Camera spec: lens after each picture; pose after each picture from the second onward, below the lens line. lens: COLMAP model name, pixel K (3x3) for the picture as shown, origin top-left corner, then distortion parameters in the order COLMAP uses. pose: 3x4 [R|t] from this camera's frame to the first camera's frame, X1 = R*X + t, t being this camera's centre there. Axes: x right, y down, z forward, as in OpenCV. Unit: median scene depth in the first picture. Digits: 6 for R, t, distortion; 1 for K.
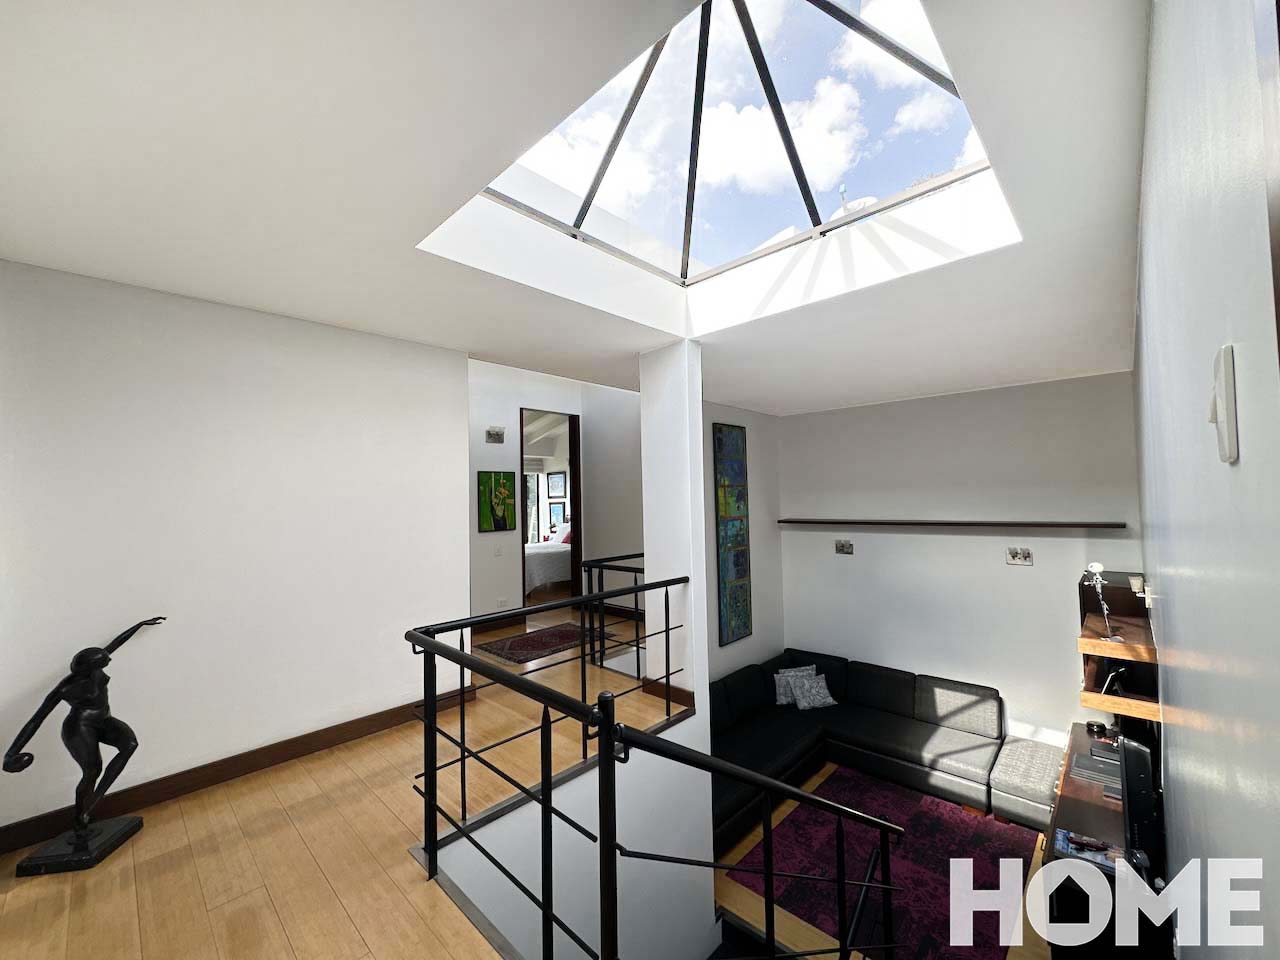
lens RADIAL K [[510.9, 0, 639.1], [0, 510.9, 481.0], [0, 0, 1]] dist [-0.002083, 0.000820]
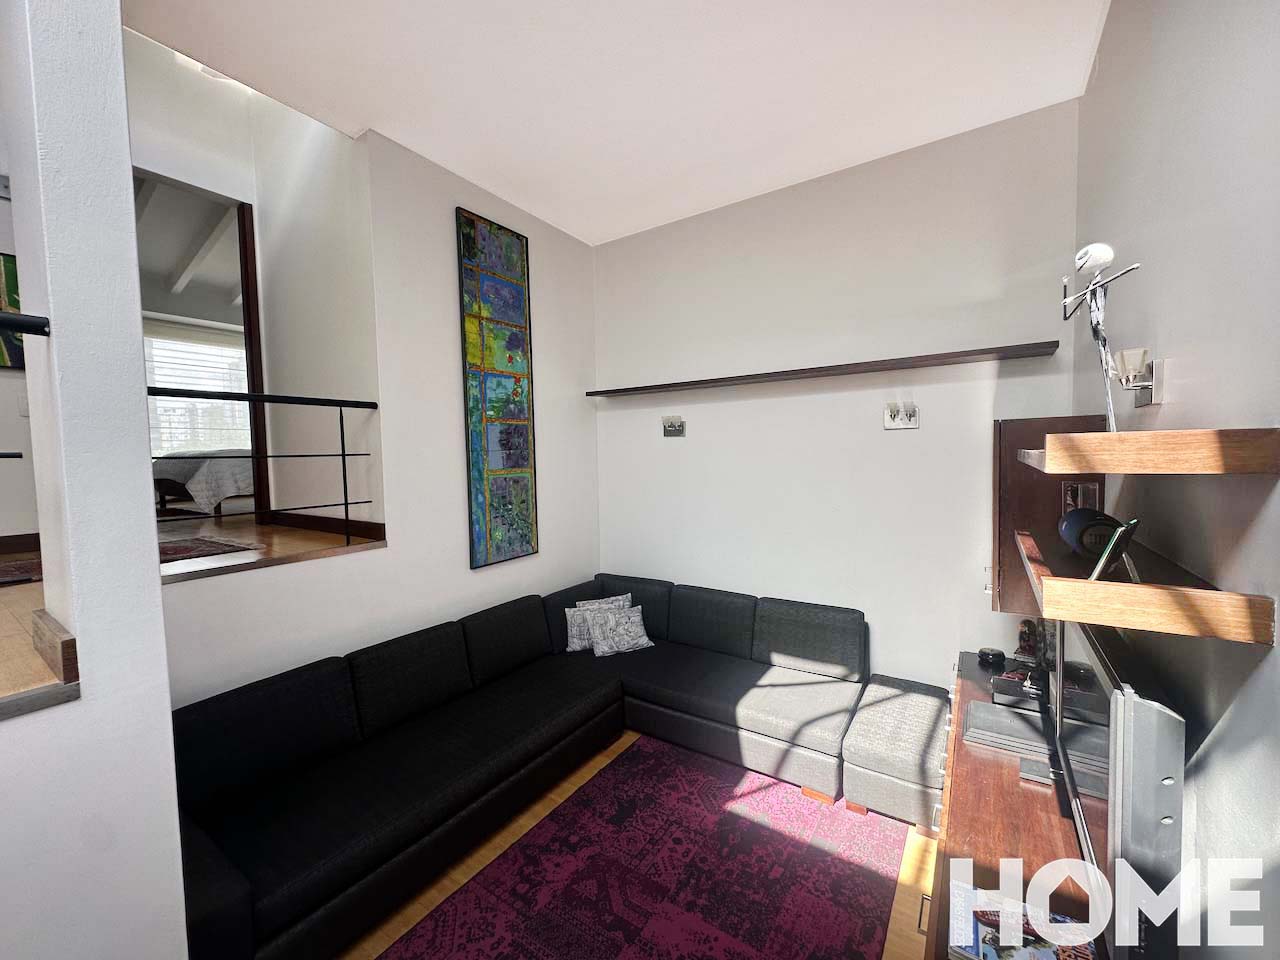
lens RADIAL K [[510.9, 0, 637.1], [0, 510.9, 478.9], [0, 0, 1]] dist [-0.002083, 0.000820]
pose [[0.986079, -0.004632, 0.166213, 0.250096], [-0.008919, 0.996699, 0.080689, 0.153491], [-0.166038, -0.081048, 0.982783, 0.336653]]
